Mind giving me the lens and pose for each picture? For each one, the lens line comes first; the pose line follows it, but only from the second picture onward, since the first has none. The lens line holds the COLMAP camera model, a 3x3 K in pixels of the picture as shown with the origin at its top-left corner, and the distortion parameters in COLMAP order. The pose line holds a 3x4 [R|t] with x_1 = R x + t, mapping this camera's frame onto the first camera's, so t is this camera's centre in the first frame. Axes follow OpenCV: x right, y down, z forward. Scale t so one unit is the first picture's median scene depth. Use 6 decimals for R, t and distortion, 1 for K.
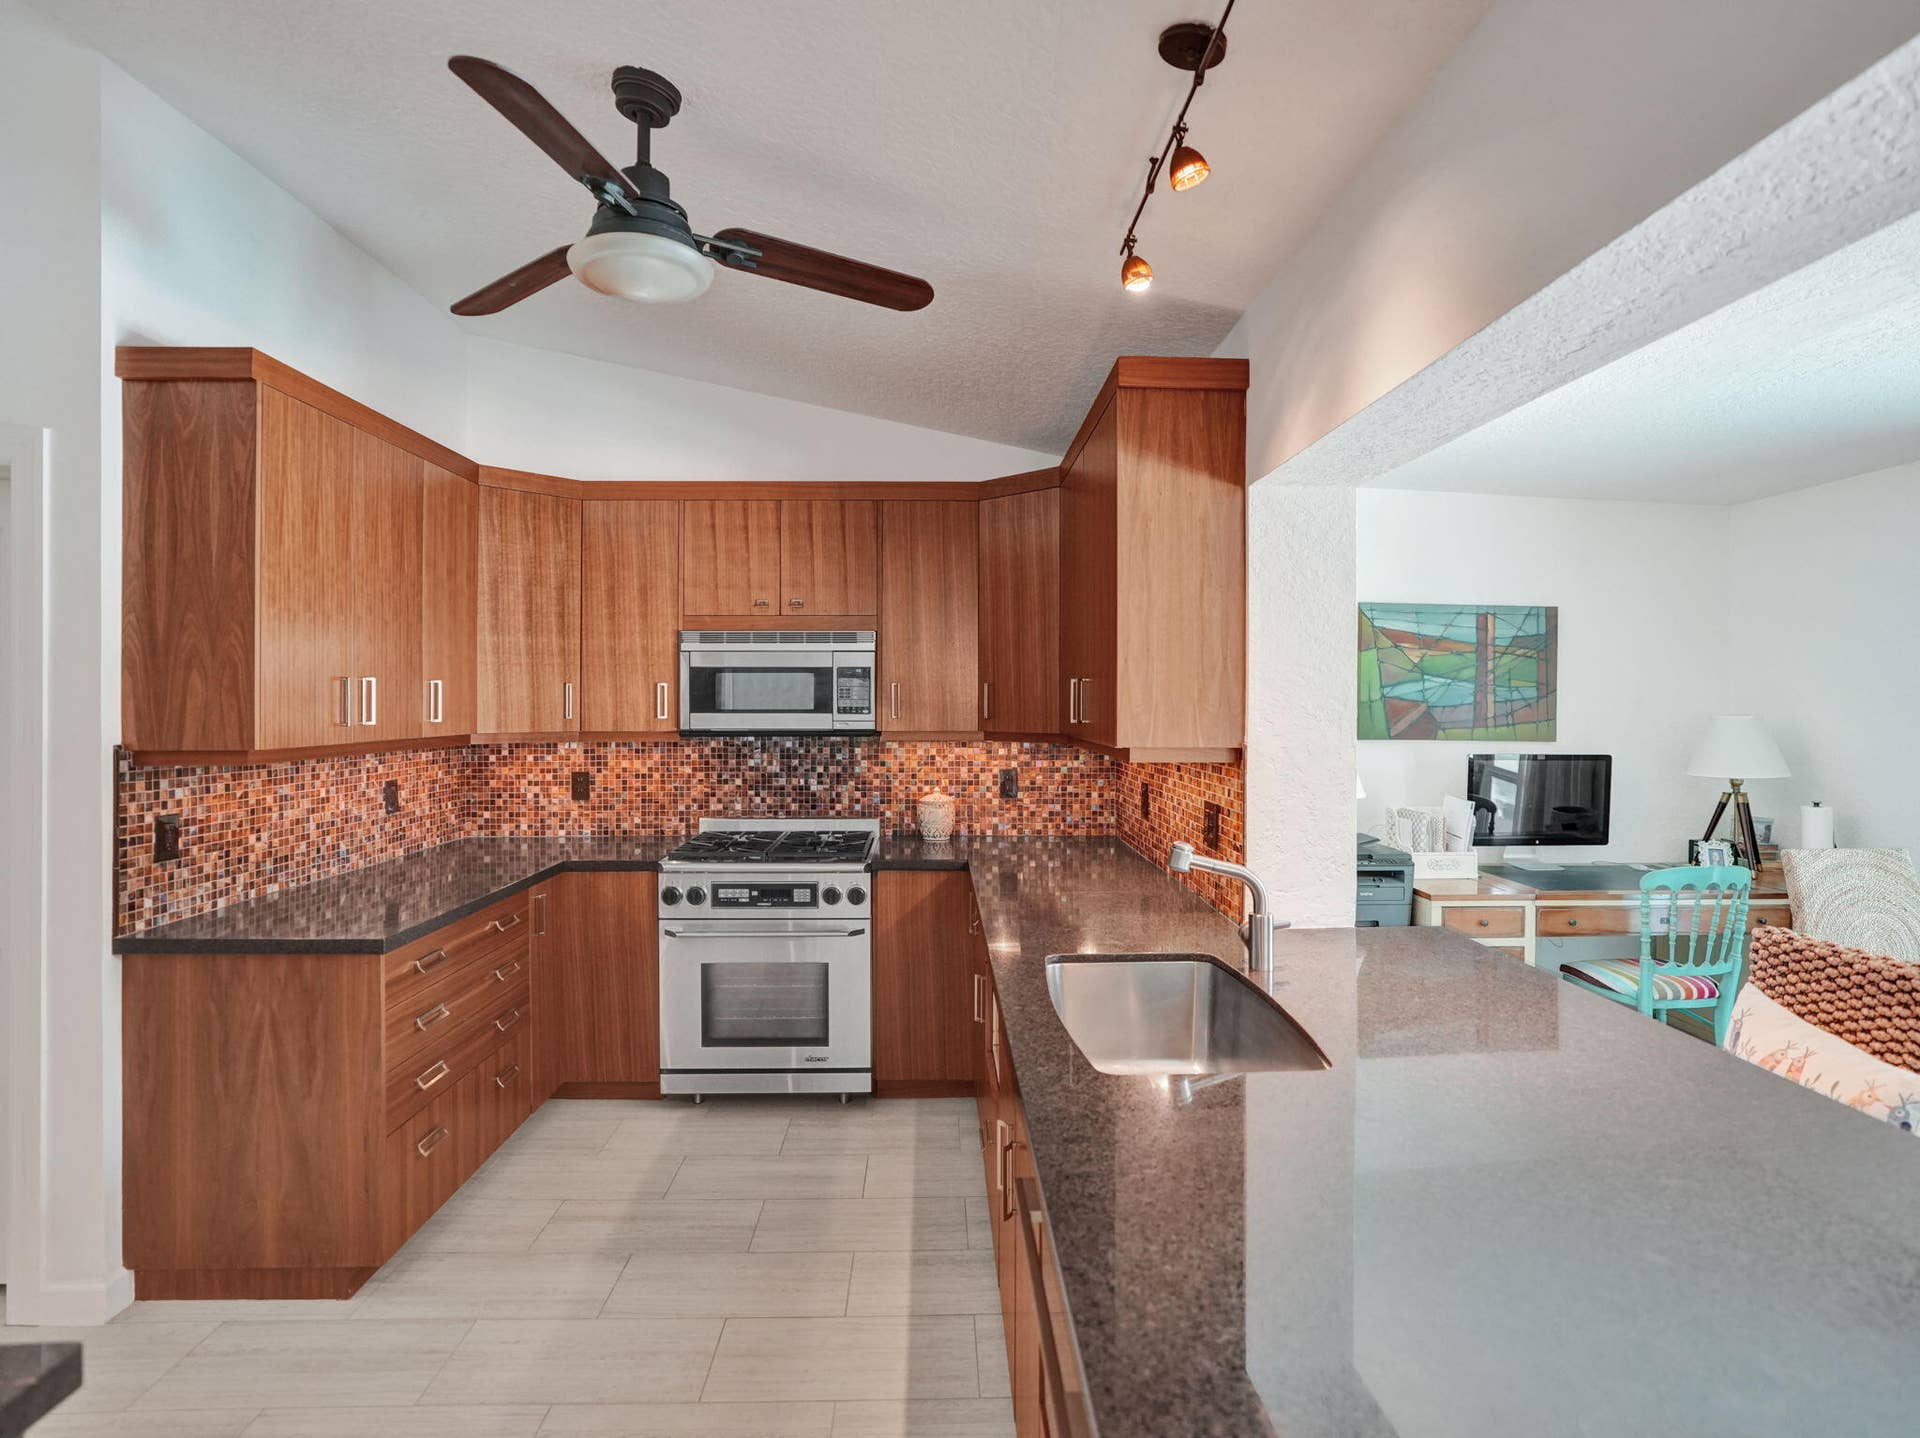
lens RADIAL K [[1019.3, 0, 965.3], [0, 1019.3, 709.2], [0, 0, 1]] dist [-0.066946, 0.039158]
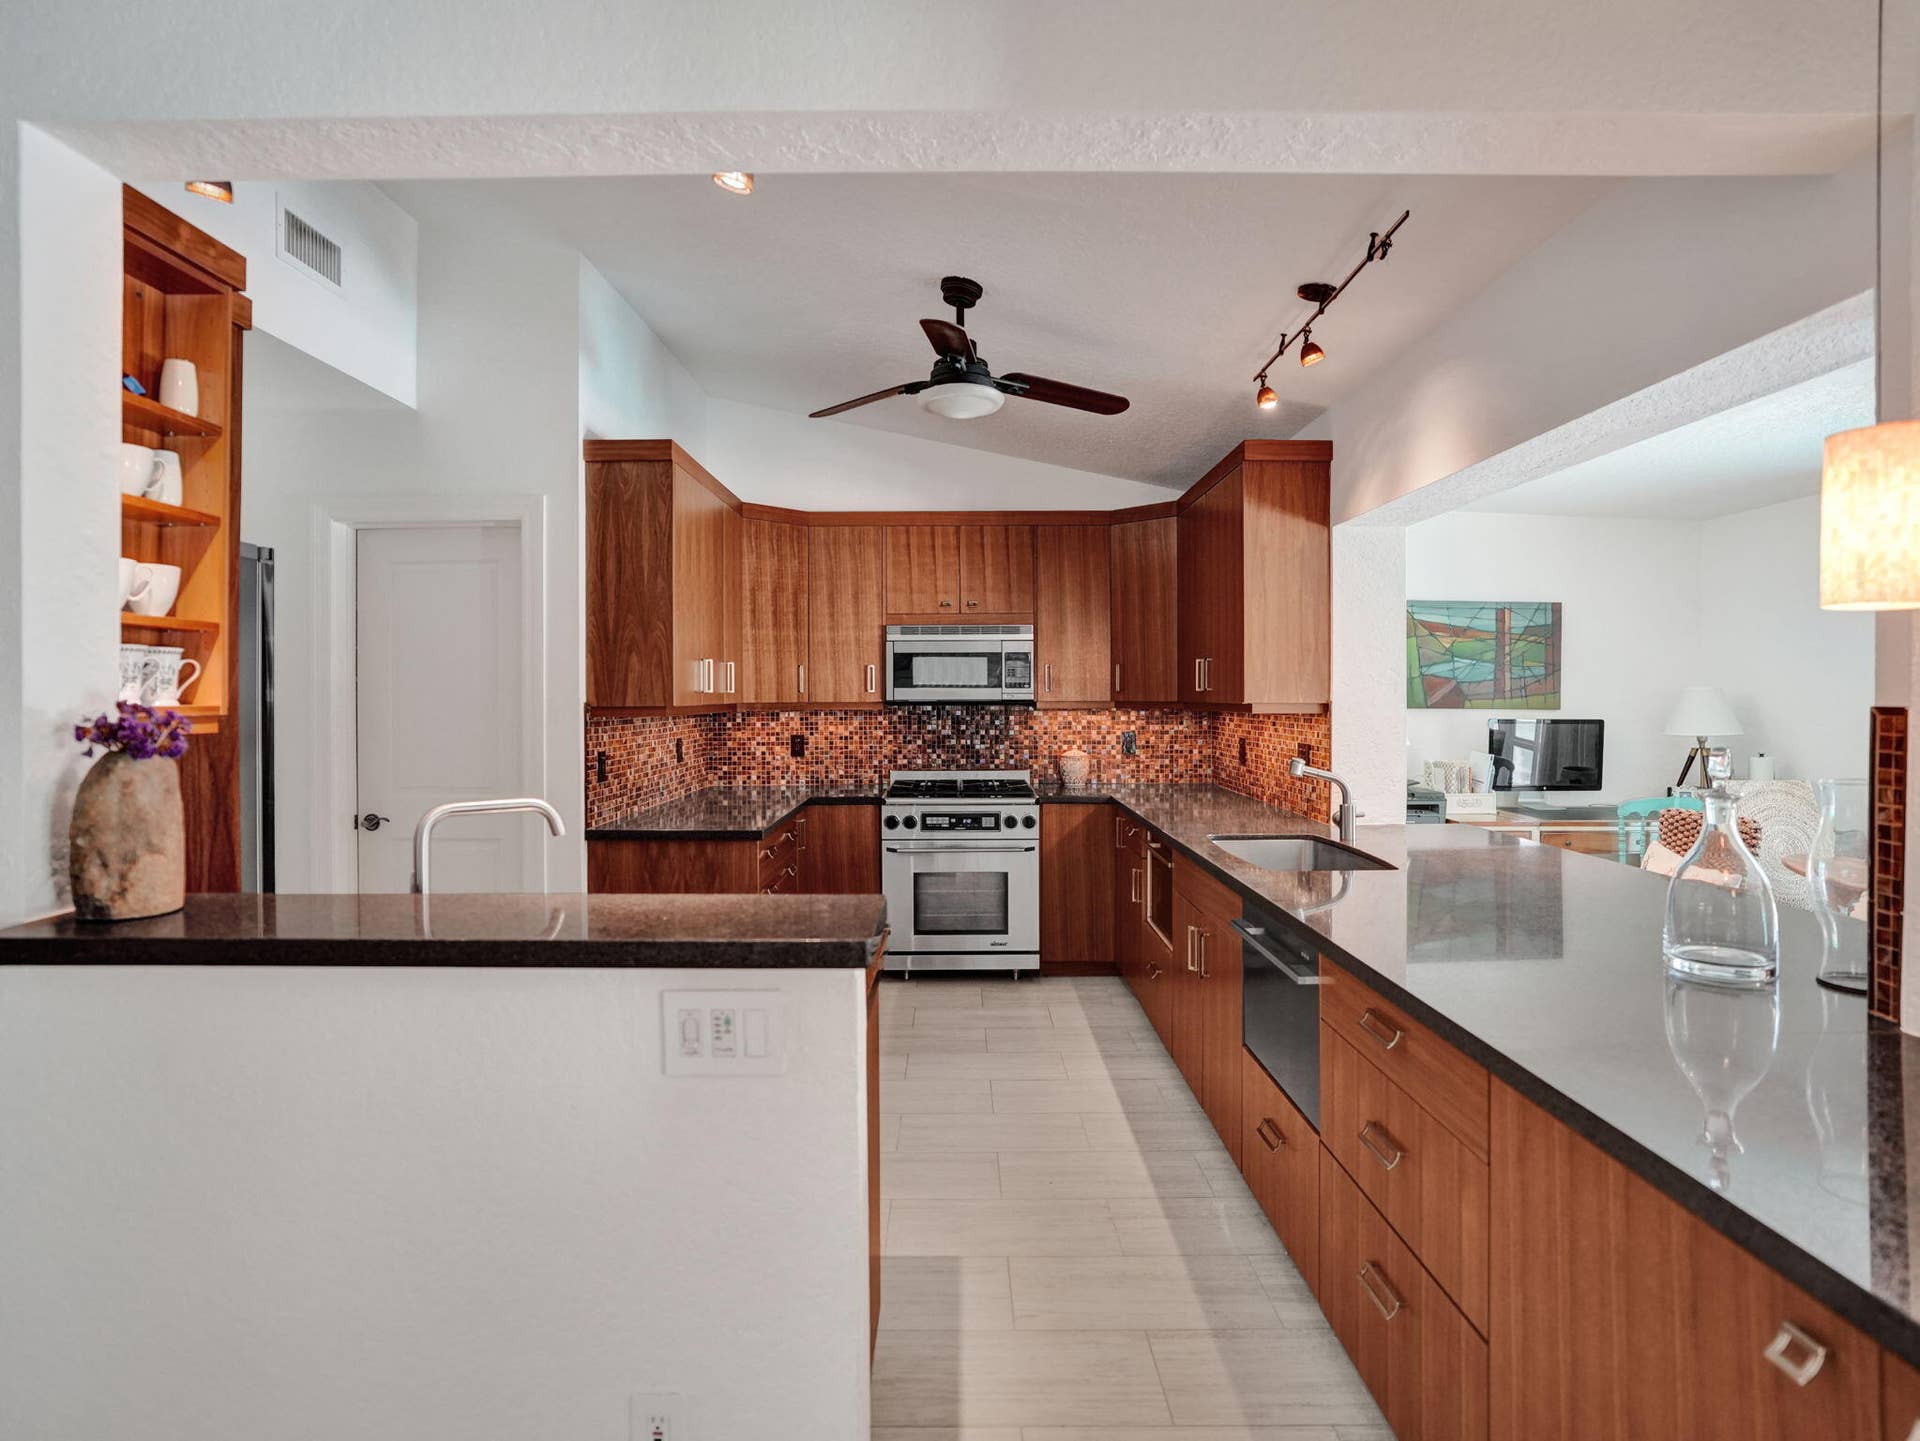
lens RADIAL K [[1019.3, 0, 965.3], [0, 1019.3, 710.7], [0, 0, 1]] dist [-0.066946, 0.039158]
pose [[0.999584, -0.003764, -0.028610, -0.138848], [0.004023, 0.999951, 0.008999, 0.021718], [0.028575, -0.009110, 0.999550, -0.318109]]
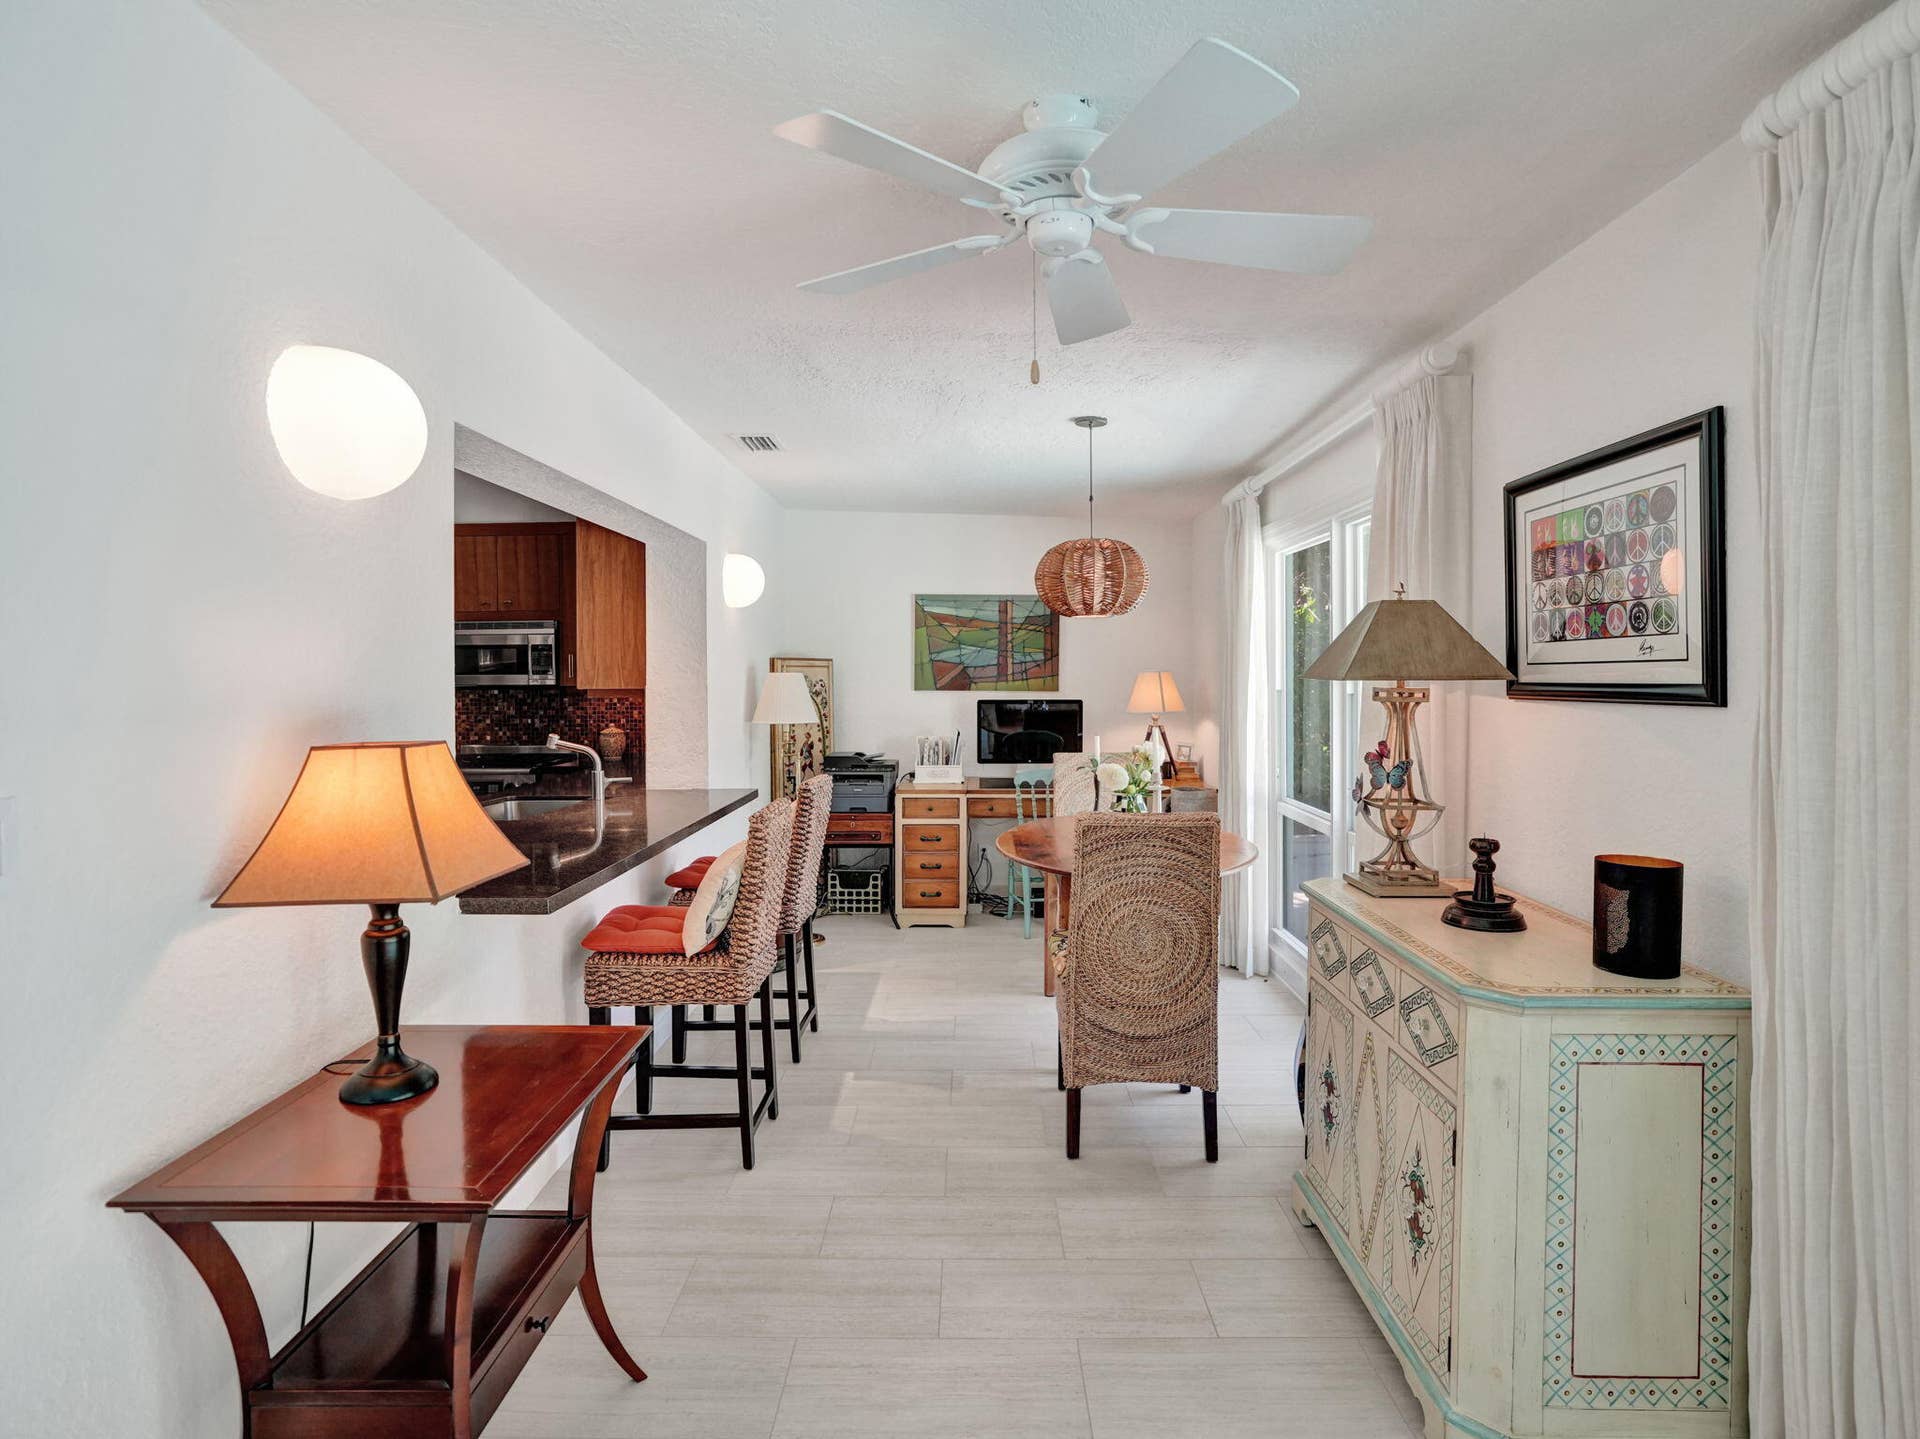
lens RADIAL K [[1019.3, 0, 965.3], [0, 1019.3, 709.7], [0, 0, 1]] dist [-0.066946, 0.039158]
pose [[0.999213, -0.006535, -0.039120, 0.586831], [0.007719, 0.999515, 0.030180, 0.016063], [0.038904, -0.030458, 0.998779, -0.499262]]
